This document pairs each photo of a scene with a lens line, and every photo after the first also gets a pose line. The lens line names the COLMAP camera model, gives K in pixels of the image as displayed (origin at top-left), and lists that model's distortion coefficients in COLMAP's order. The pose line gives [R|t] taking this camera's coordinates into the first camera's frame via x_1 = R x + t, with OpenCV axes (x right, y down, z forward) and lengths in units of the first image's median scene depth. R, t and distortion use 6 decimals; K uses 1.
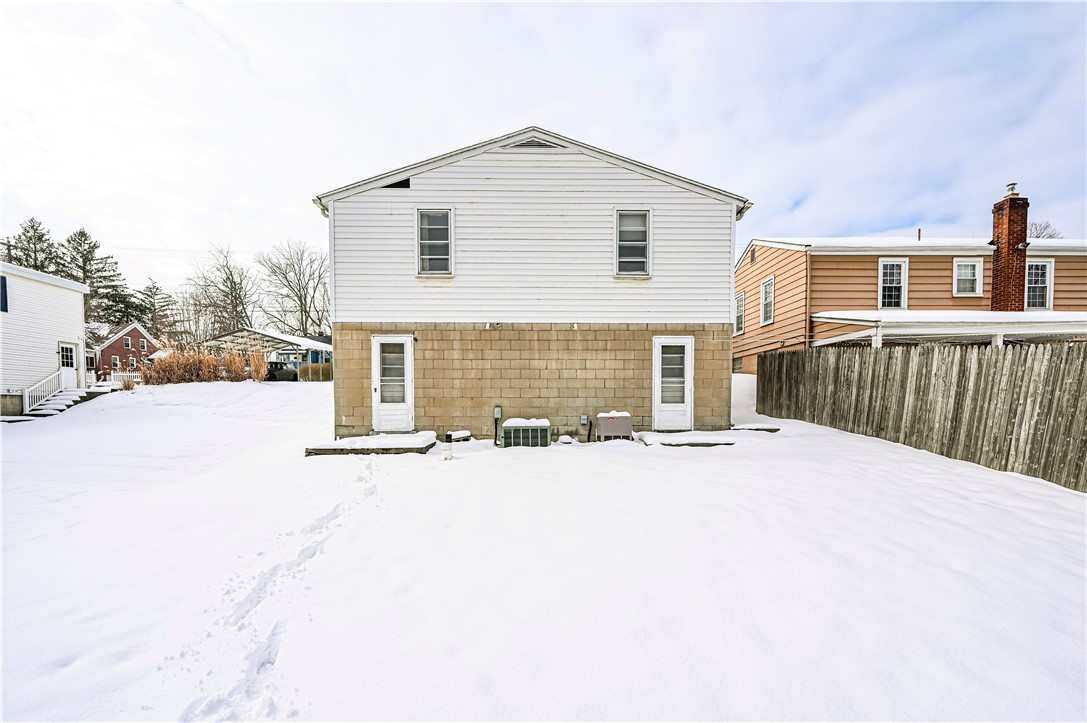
lens RADIAL K [[436.9, 0, 541.2], [0, 436.9, 362.4], [0, 0, 1]] dist [-0.000556, -0.000170]
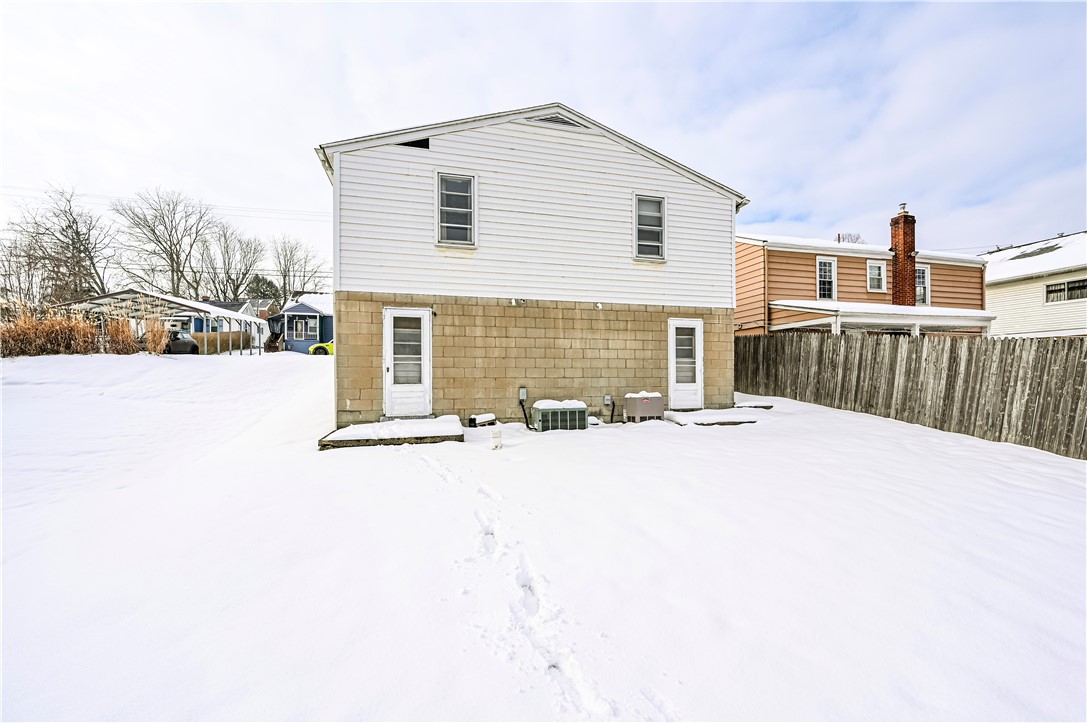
lens RADIAL K [[428.5, 0, 543.5], [0, 428.5, 322.7], [0, 0, 1]] dist [-0.000764, -0.000115]
pose [[0.972470, 0.027974, 0.231342, -0.267811], [-0.020472, 0.999186, -0.034768, -0.007646], [-0.232126, 0.029075, 0.972251, 0.079473]]
